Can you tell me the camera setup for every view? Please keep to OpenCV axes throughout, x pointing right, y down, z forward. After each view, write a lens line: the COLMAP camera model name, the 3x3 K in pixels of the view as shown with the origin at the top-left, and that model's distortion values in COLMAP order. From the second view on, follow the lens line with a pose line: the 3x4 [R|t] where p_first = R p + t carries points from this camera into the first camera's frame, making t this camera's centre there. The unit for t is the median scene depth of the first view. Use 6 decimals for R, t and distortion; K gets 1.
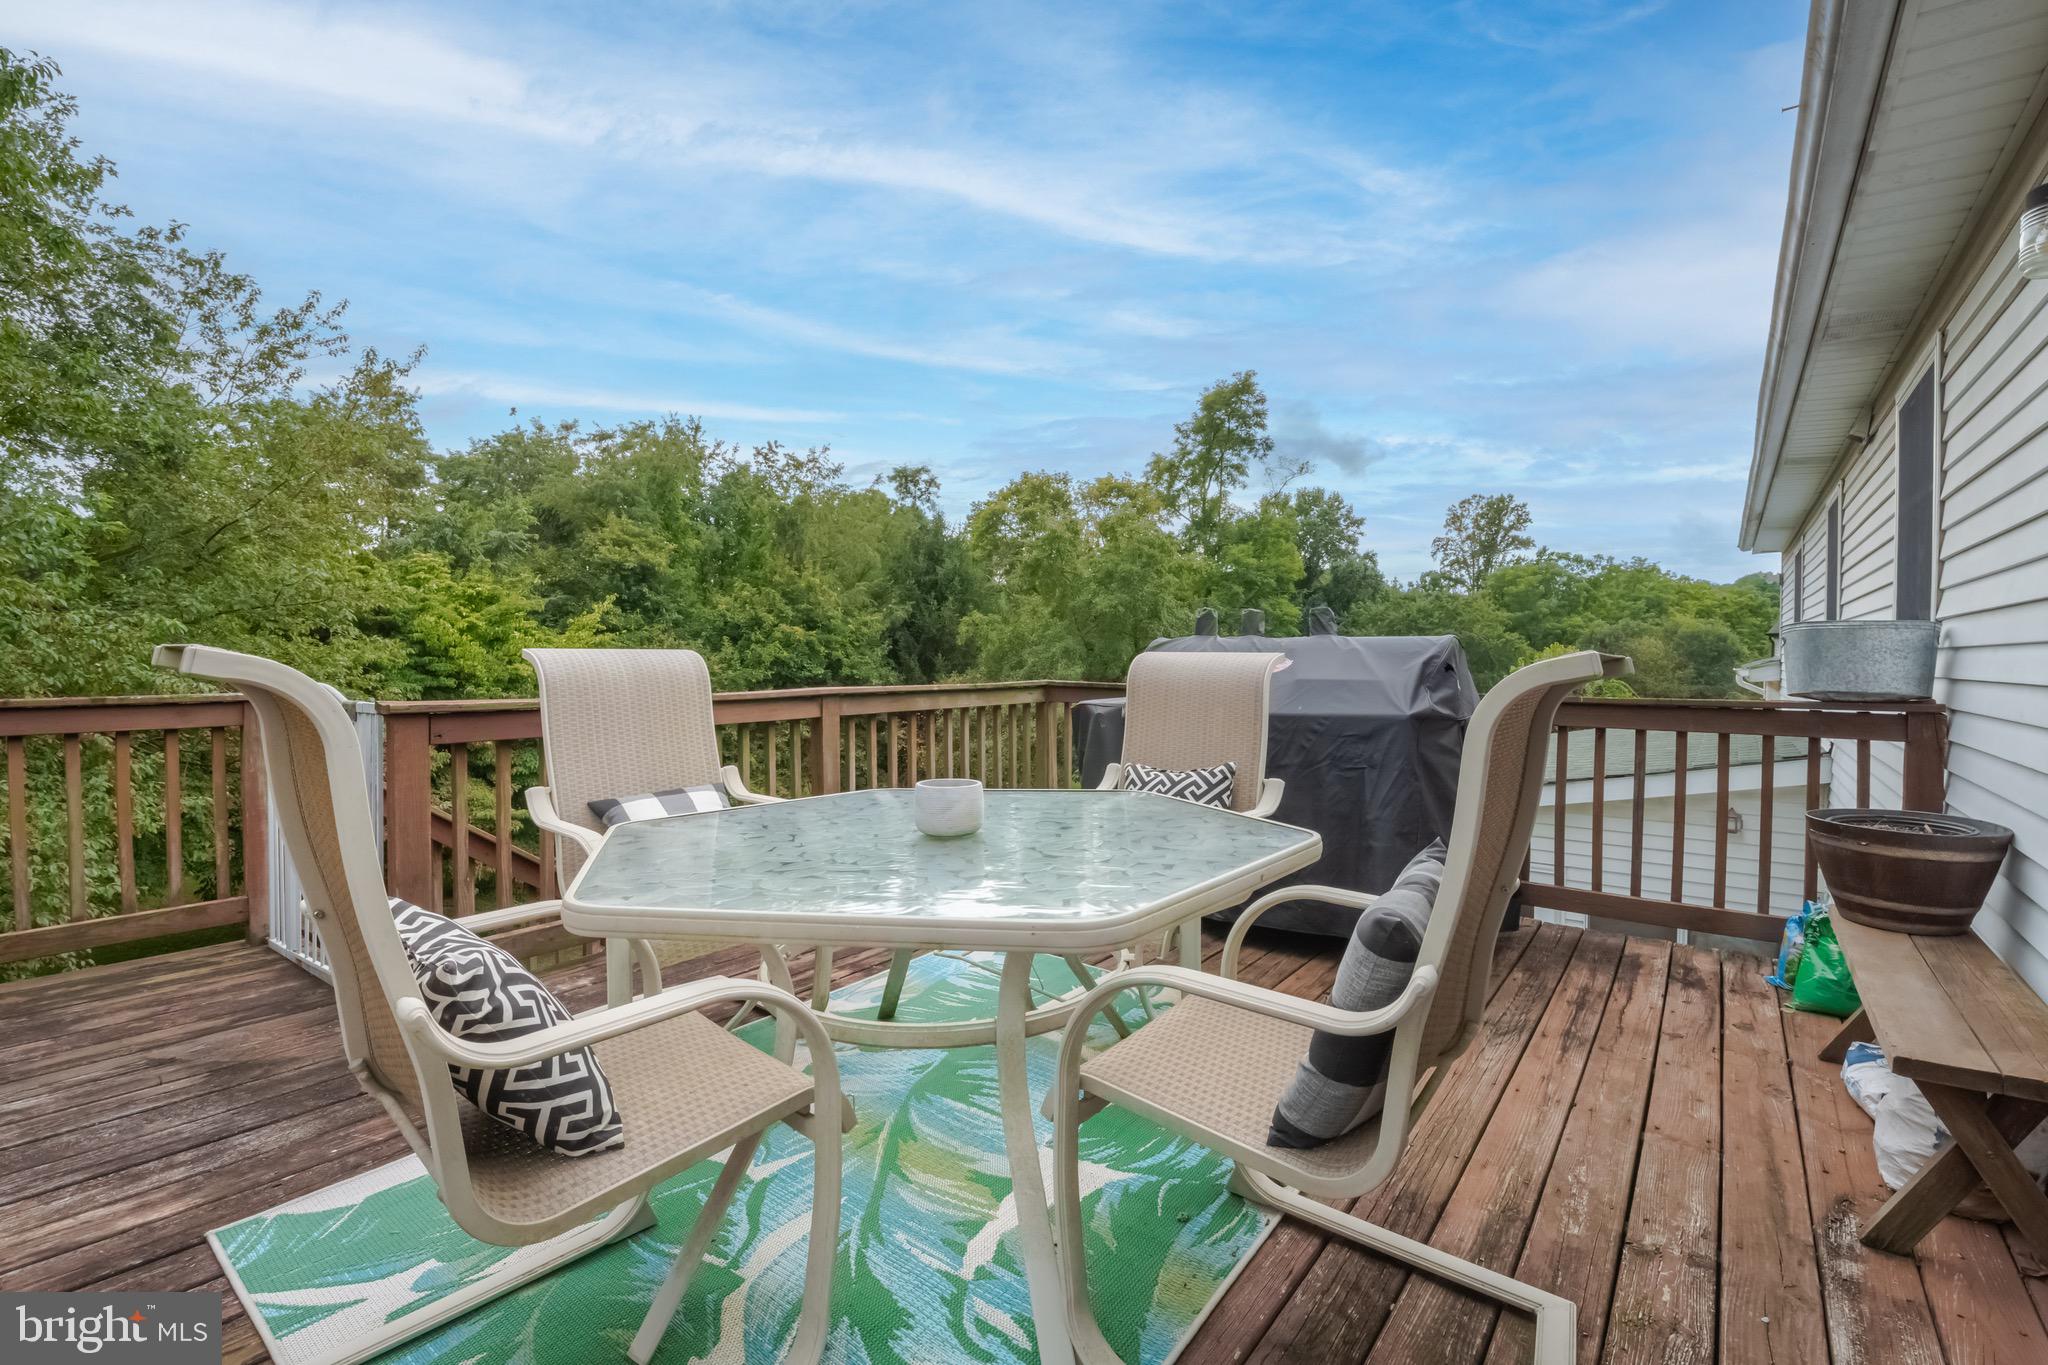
lens RADIAL K [[859.8, 0, 1024.0], [0, 859.8, 682.5], [0, 0, 1]] dist [-0.009855, -0.004968]
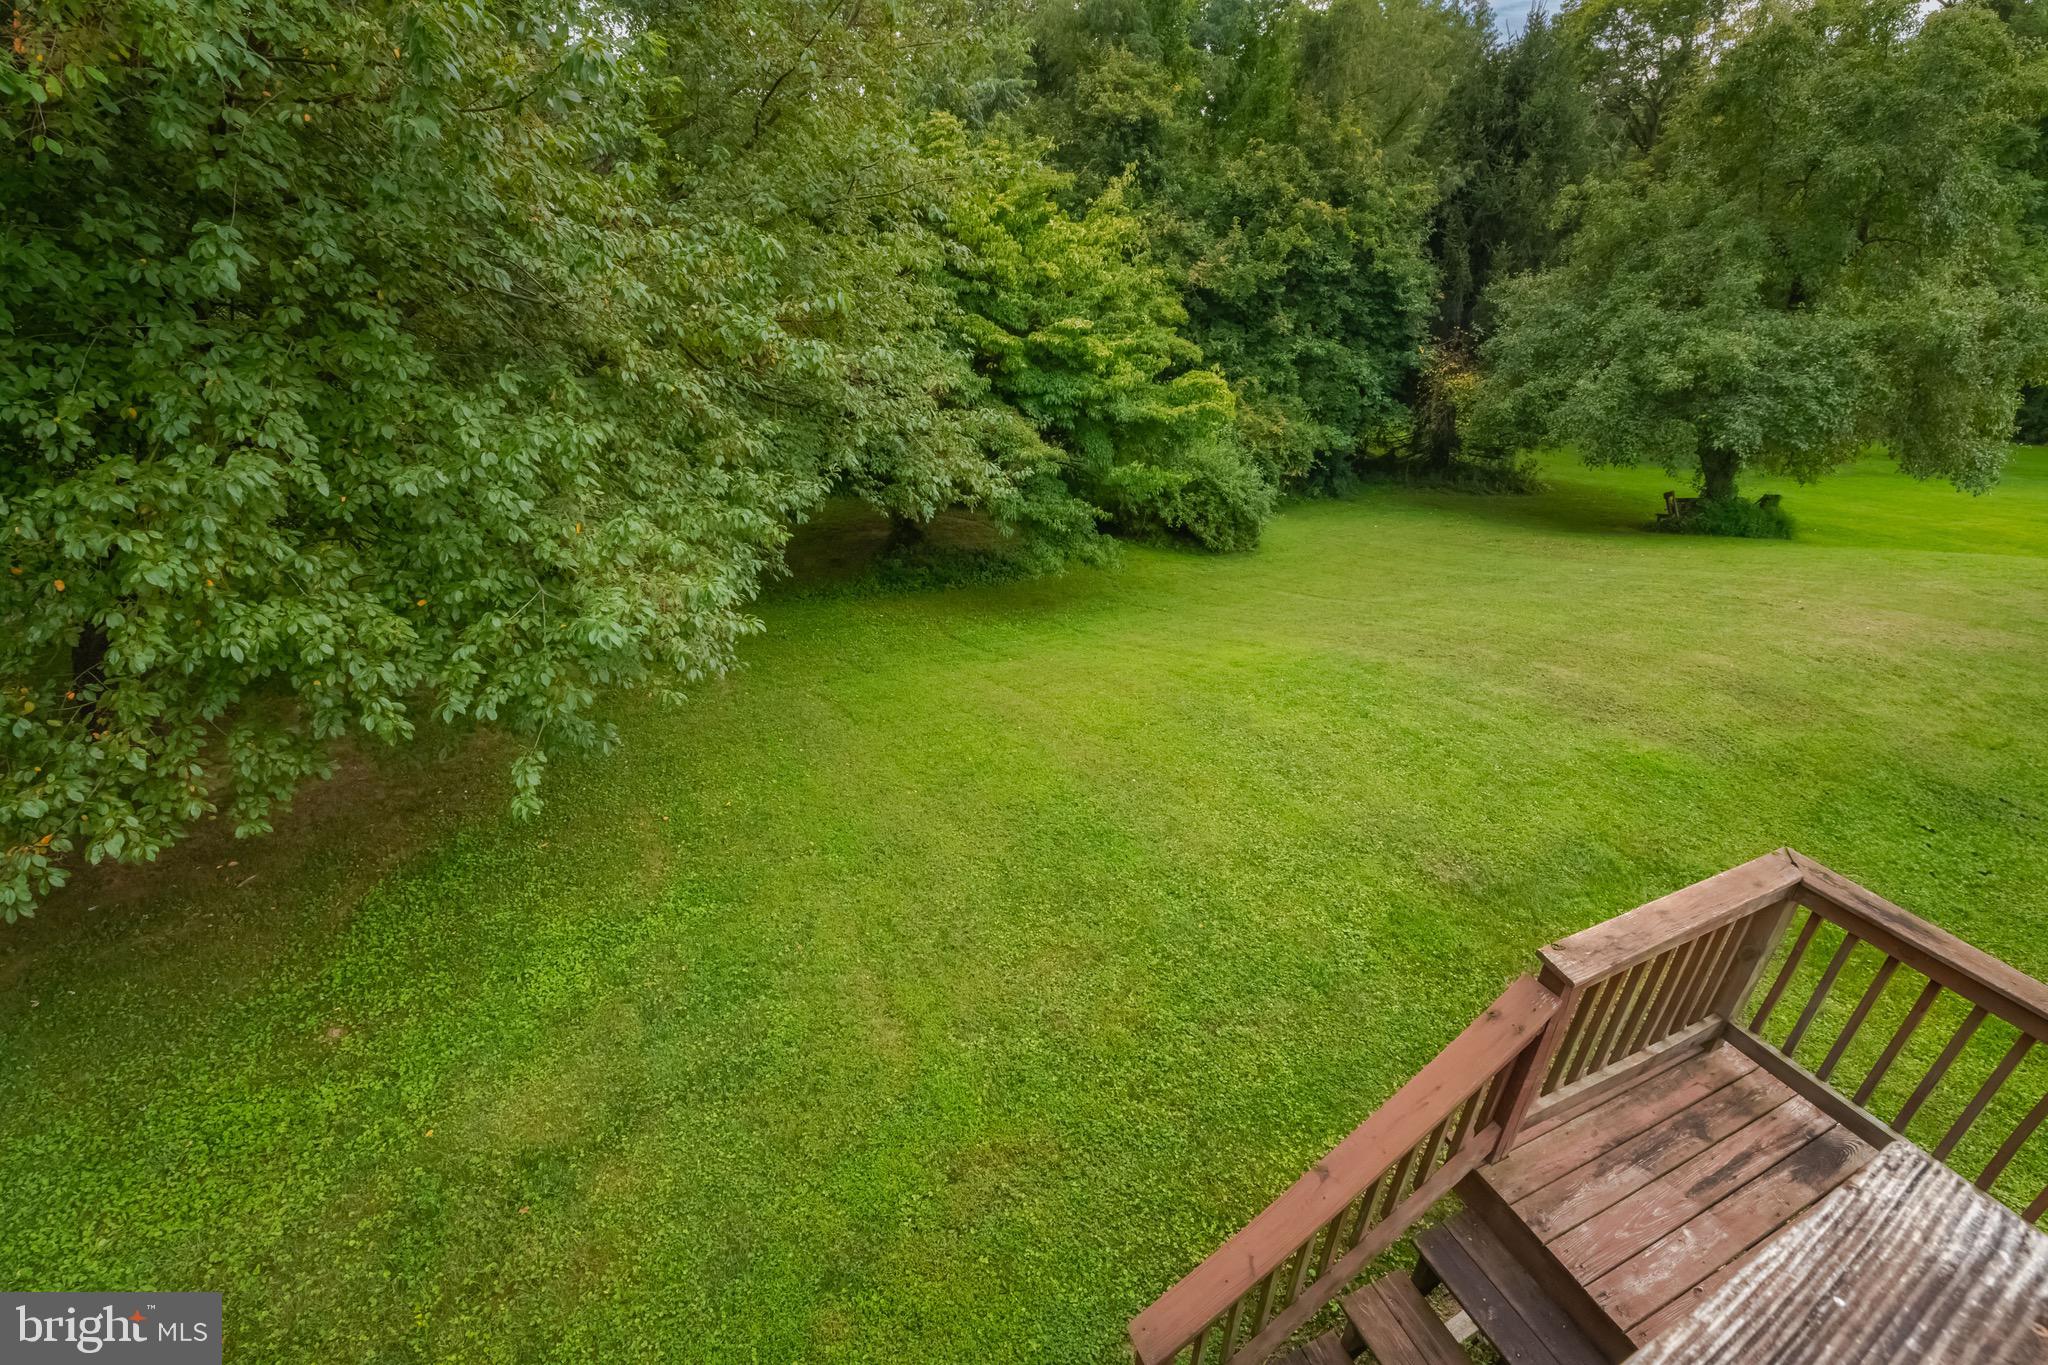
lens RADIAL K [[859.8, 0, 1024.0], [0, 859.8, 682.5], [0, 0, 1]] dist [-0.009855, -0.004968]
pose [[0.890009, 0.214469, -0.402353, -0.107803], [-0.015983, 0.896595, 0.442562, -0.013896], [0.455663, -0.387454, 0.801406, 0.093117]]
